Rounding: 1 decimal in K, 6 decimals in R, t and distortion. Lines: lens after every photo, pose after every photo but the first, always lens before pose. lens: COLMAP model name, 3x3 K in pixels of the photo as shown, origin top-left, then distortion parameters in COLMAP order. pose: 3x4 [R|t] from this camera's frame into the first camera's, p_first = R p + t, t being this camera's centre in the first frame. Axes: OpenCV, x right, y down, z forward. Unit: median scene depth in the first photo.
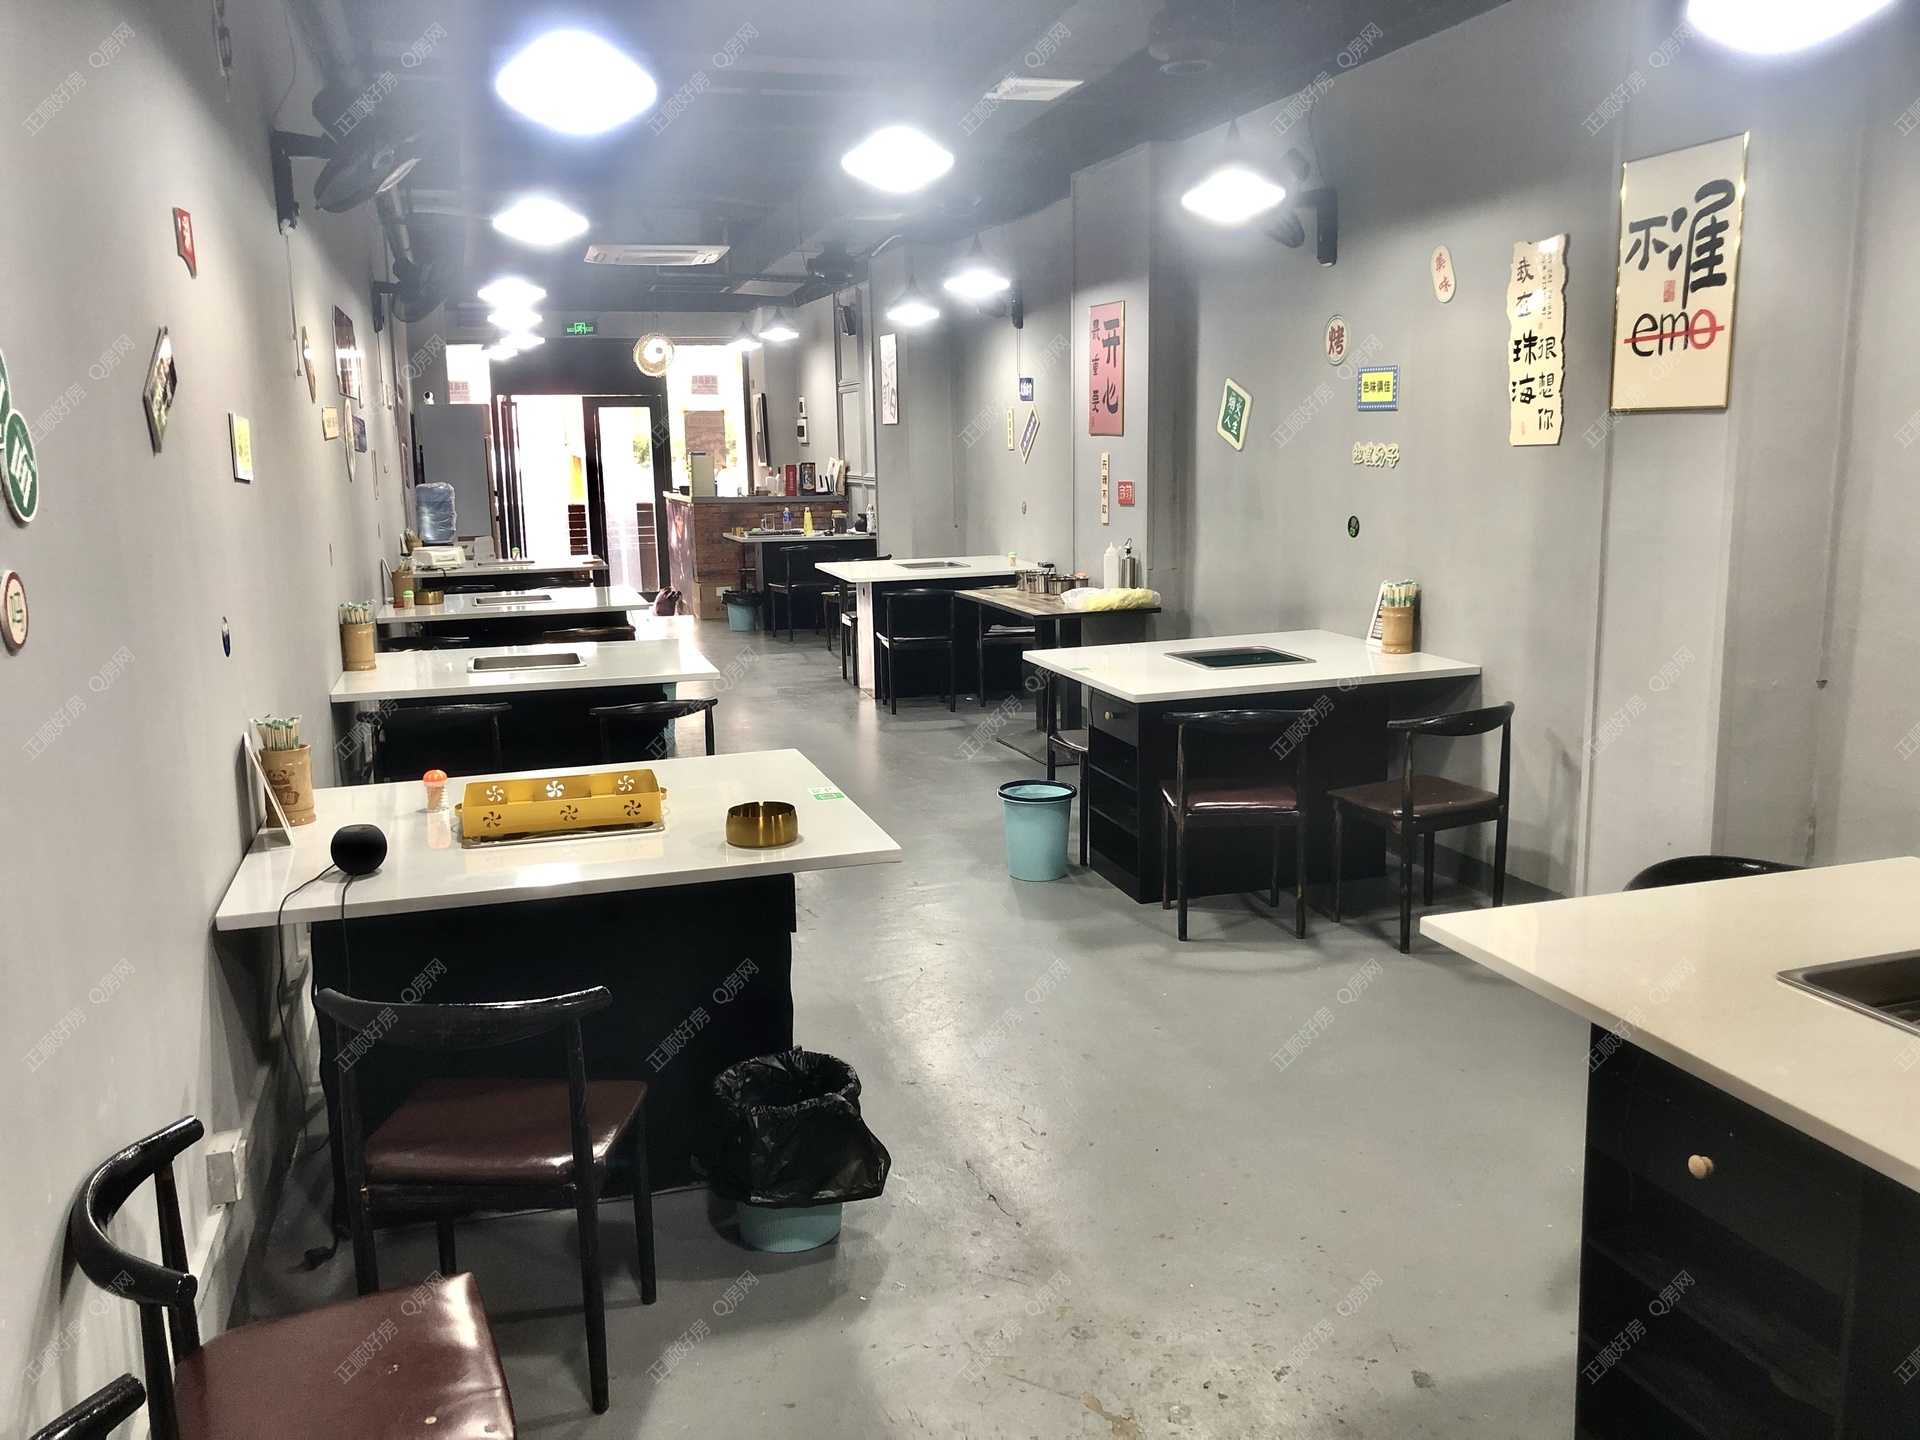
lens RADIAL K [[1565.8, 0, 961.3], [0, 1565.8, 712.6], [0, 0, 1]] dist [0.027250, -0.028544]
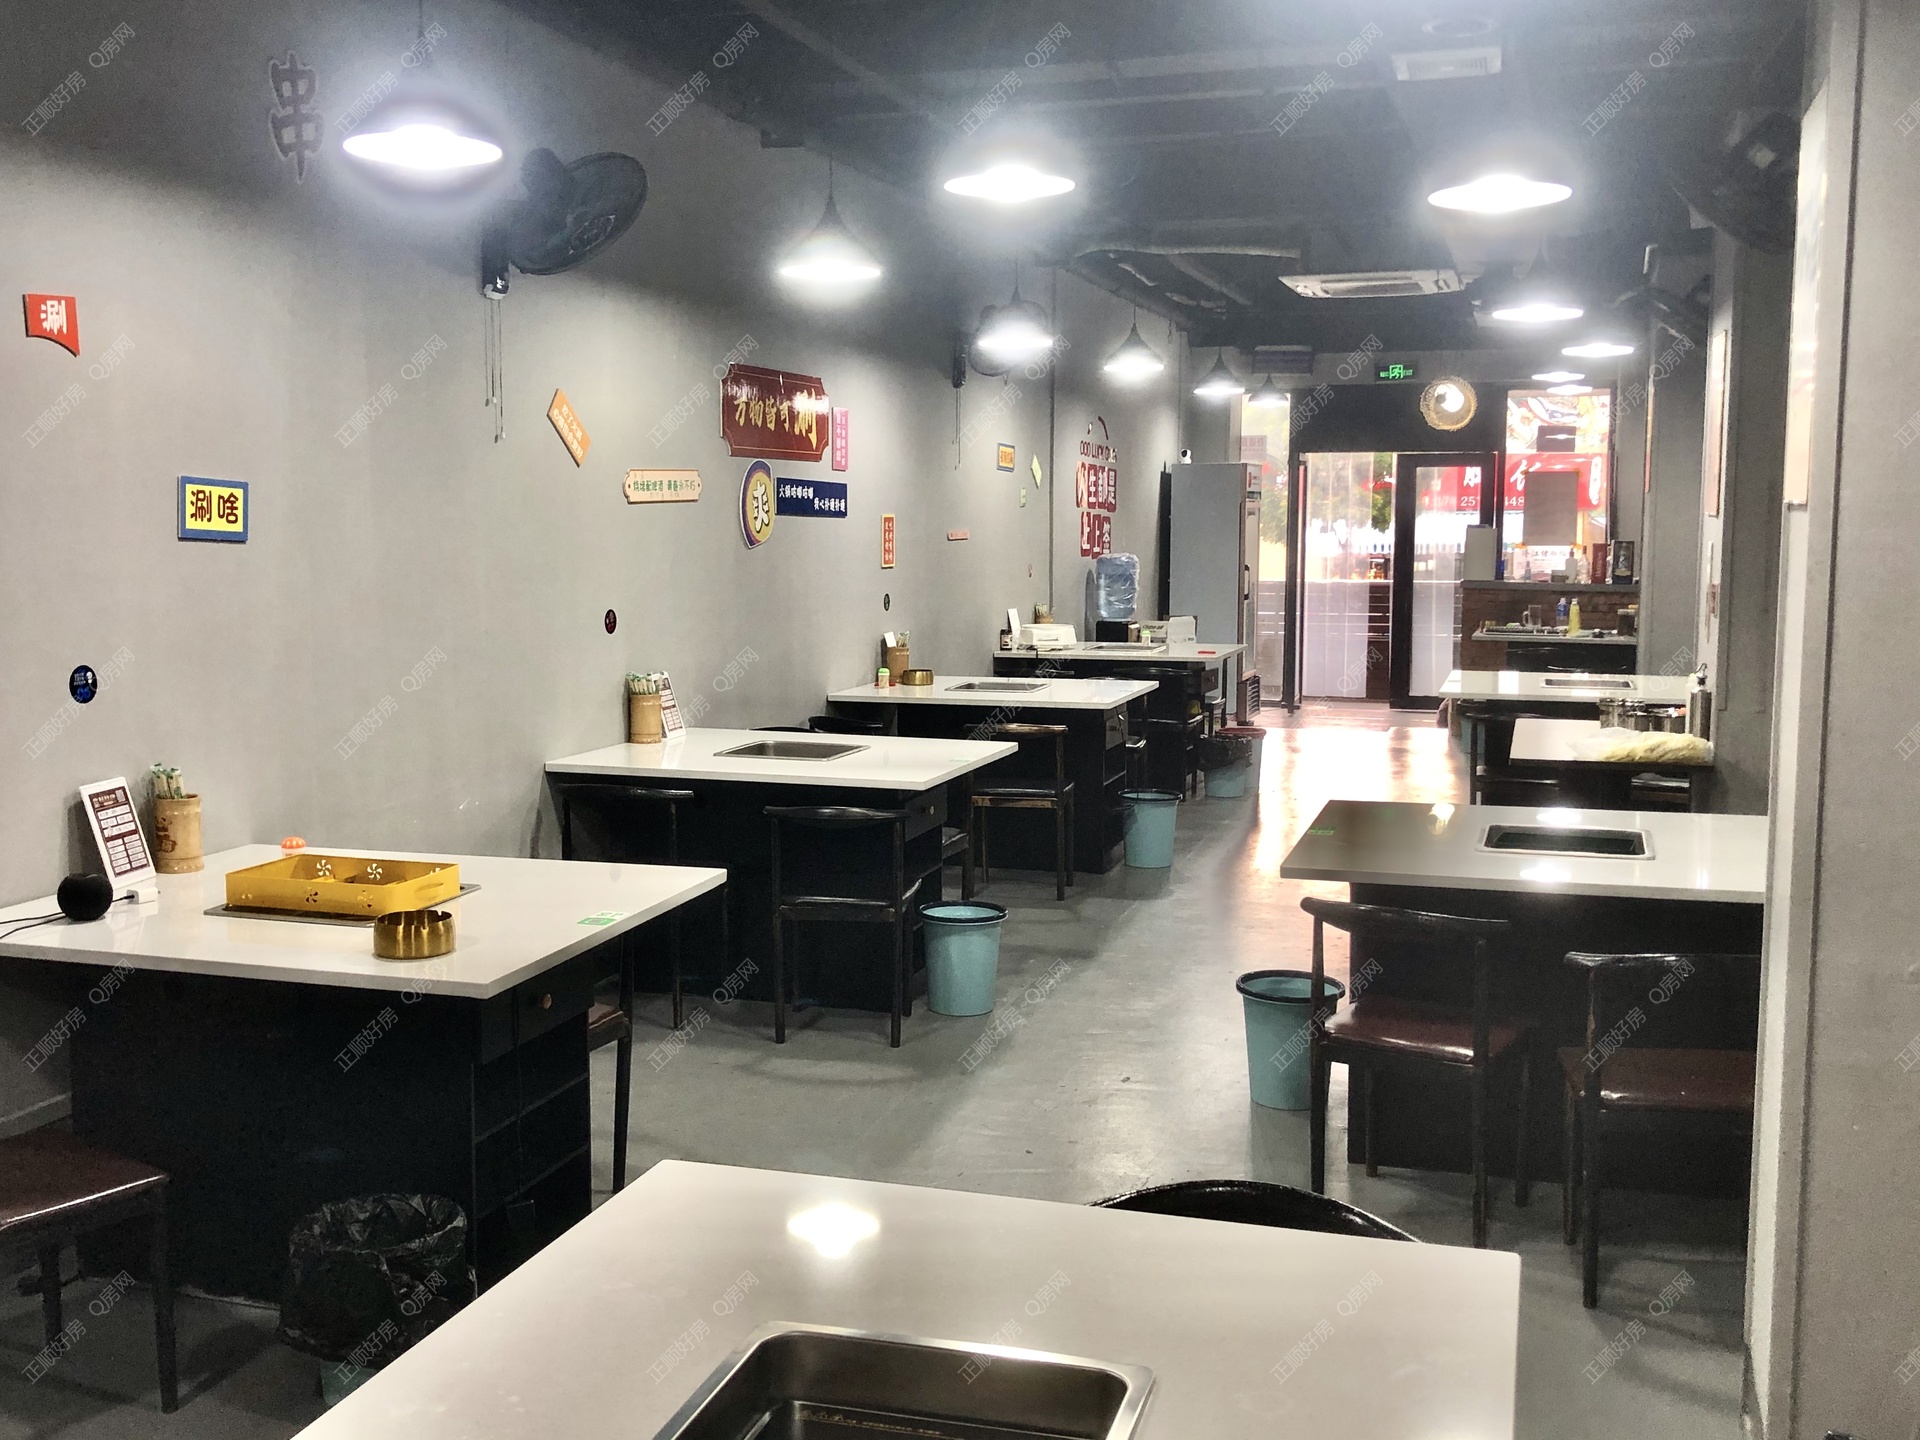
lens RADIAL K [[1938.6, 0, 958.1], [0, 1938.6, 723.0], [0, 0, 1]] dist [0.007048, 0.000000]
pose [[0.815271, 0.080264, -0.573490, 0.444504], [-0.114323, 0.993165, -0.023521, -0.033891], [0.567683, 0.084739, 0.818875, 0.152757]]
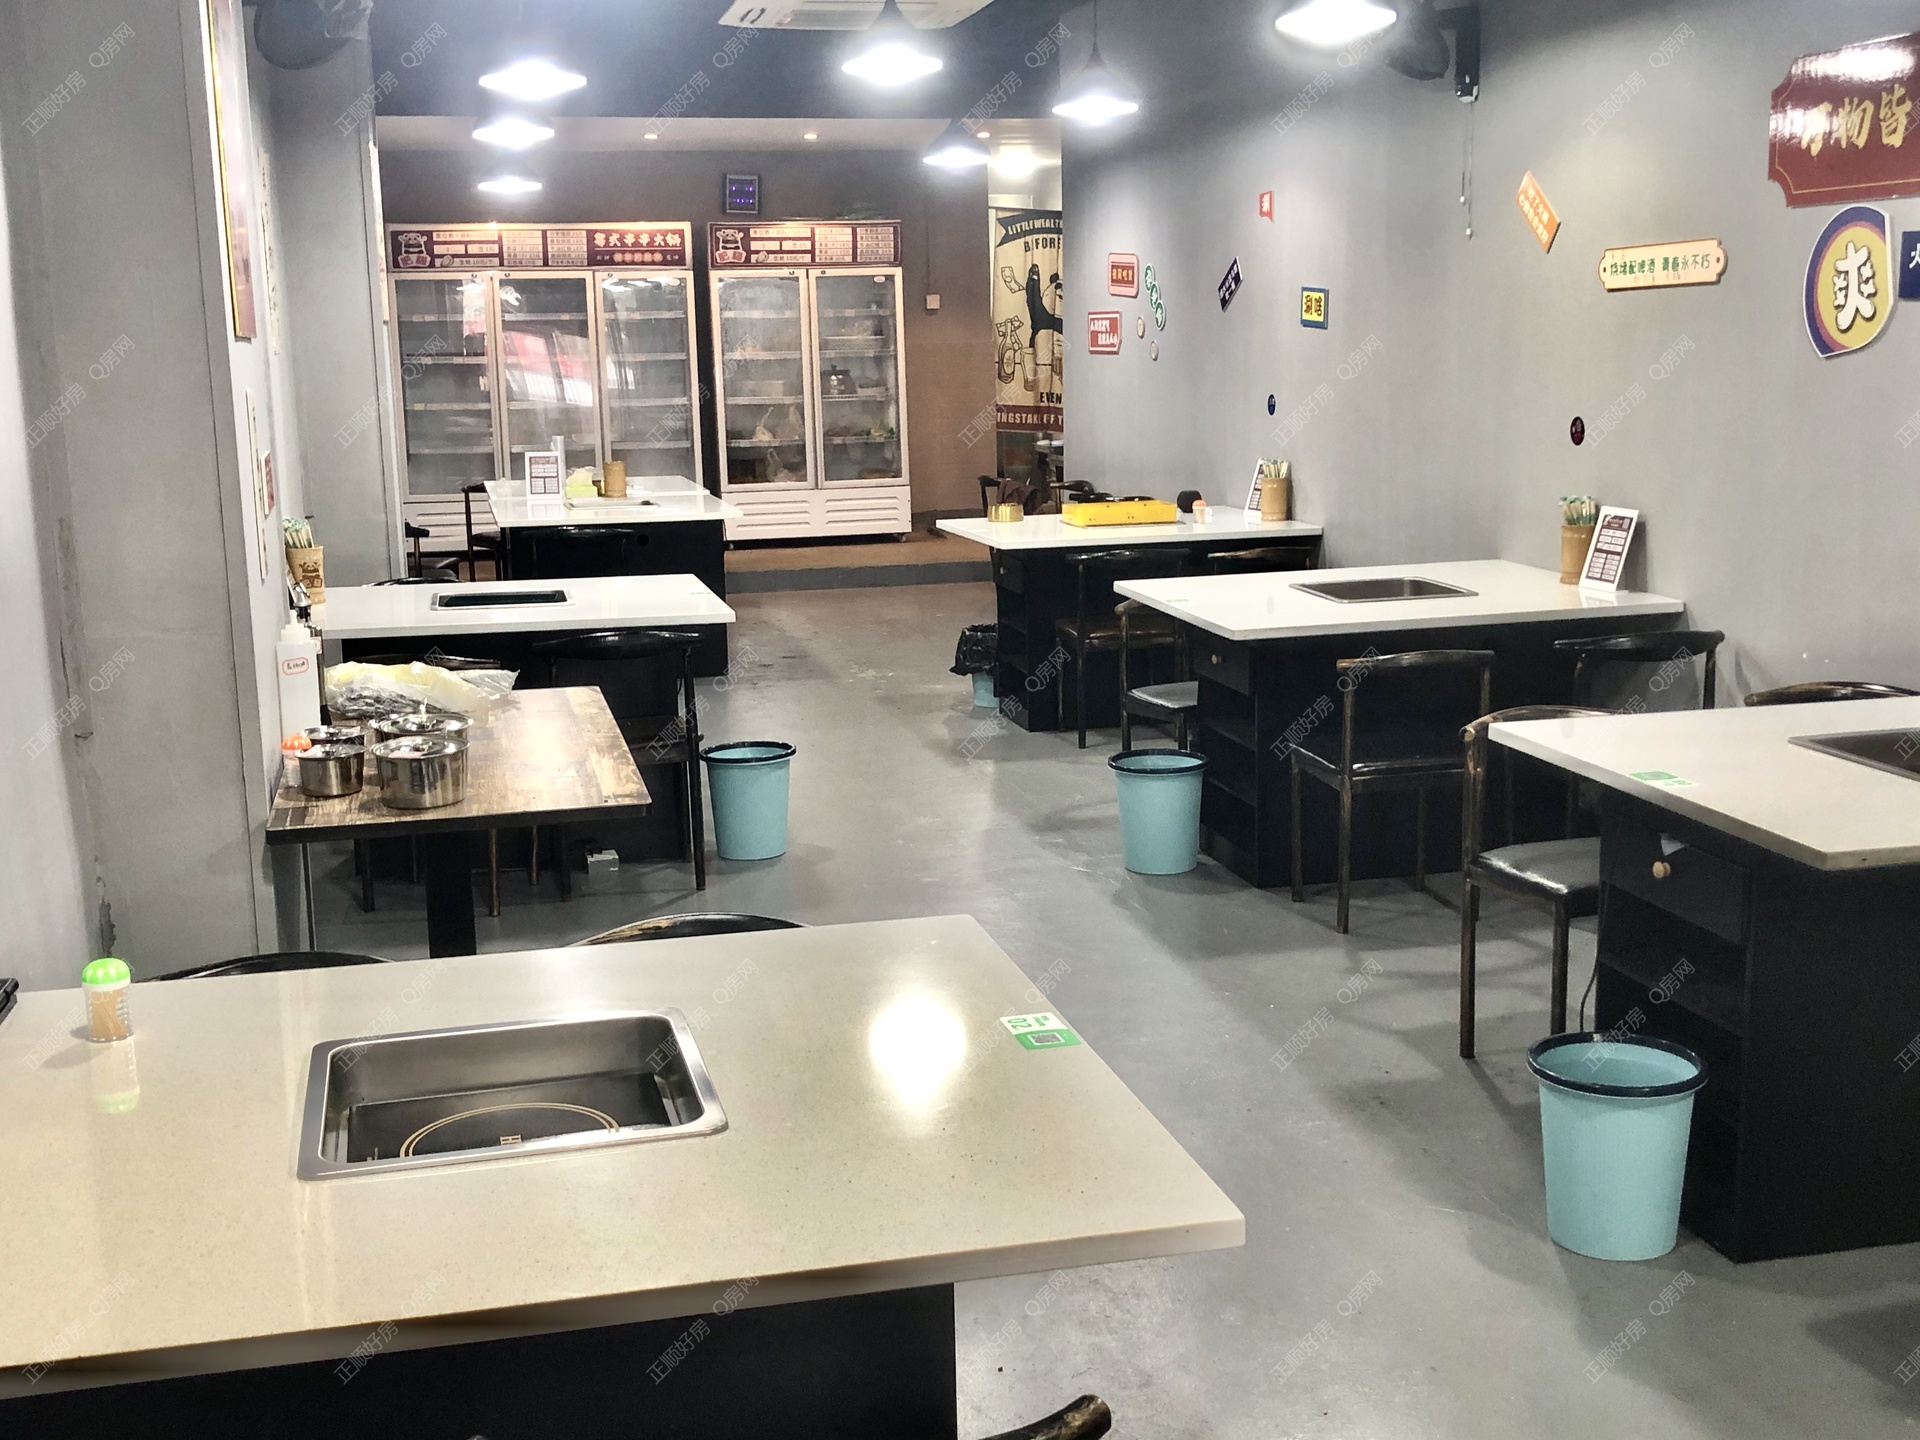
lens RADIAL K [[2150.7, 0, 961.8], [0, 2150.7, 724.4], [0, 0, 1]] dist [0.017423, 0.000000]
pose [[-0.994315, 0.049618, 0.094208, -0.170982], [0.080286, 0.930544, 0.357271, -0.378188], [-0.069938, 0.362803, -0.929238, 2.081063]]
